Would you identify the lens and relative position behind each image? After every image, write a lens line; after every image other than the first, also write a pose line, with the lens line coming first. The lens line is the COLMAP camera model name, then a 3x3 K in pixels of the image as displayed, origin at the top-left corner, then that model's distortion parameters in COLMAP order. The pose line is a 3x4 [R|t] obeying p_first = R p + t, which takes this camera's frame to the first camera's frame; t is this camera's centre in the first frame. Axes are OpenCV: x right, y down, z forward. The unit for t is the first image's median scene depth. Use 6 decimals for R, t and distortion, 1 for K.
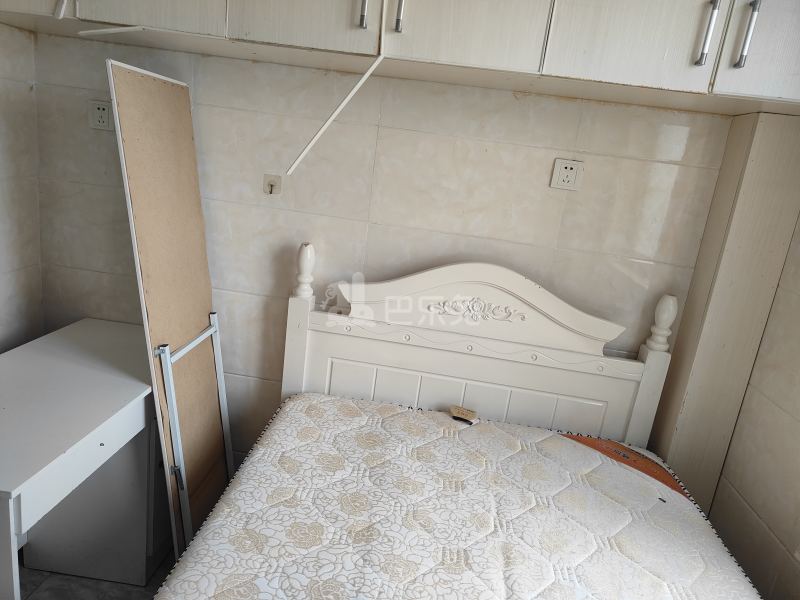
lens RADIAL K [[568.2, 0, 397.7], [0, 568.2, 306.0], [0, 0, 1]] dist [0.006732, 0.006899]
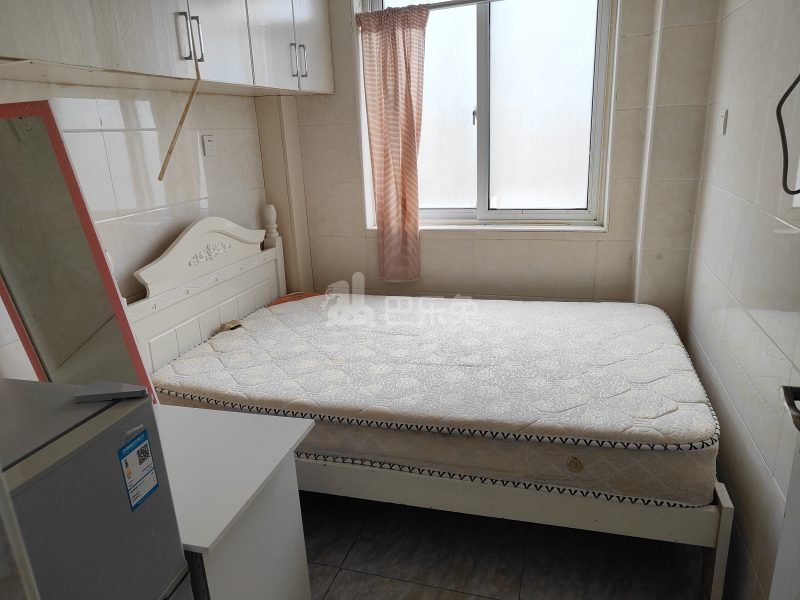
lens RADIAL K [[568.2, 0, 397.7], [0, 568.2, 306.0], [0, 0, 1]] dist [0.006732, 0.006899]
pose [[0.169057, -0.416400, 0.893326, -1.102535], [0.319077, 0.880684, 0.350123, -0.222786], [-0.932529, 0.225848, 0.281749, 0.220816]]
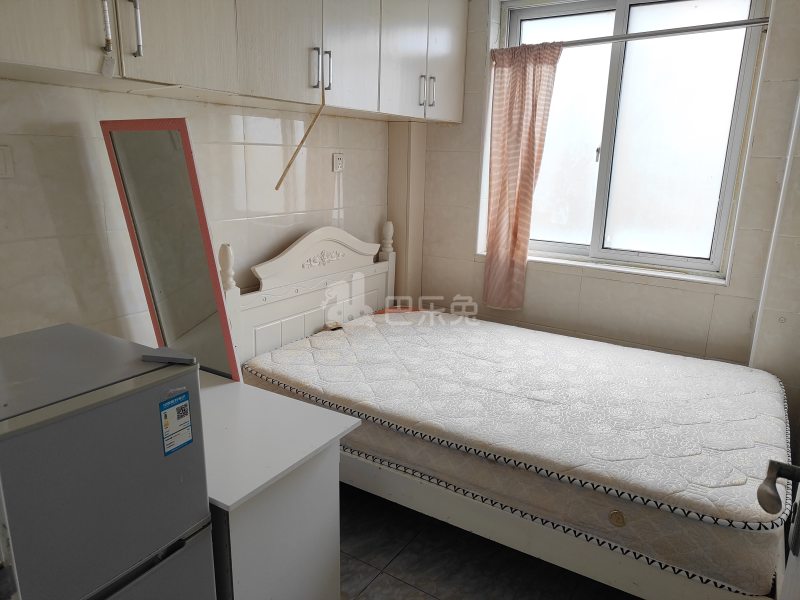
lens RADIAL K [[568.9, 0, 400.0], [0, 568.9, 300.0], [0, 0, 1]] dist [0.007929, 0.000531]
pose [[0.437355, -0.329938, 0.836577, -1.112128], [0.262067, 0.936649, 0.232399, -0.193205], [-0.860257, 0.117599, 0.496114, 0.084053]]
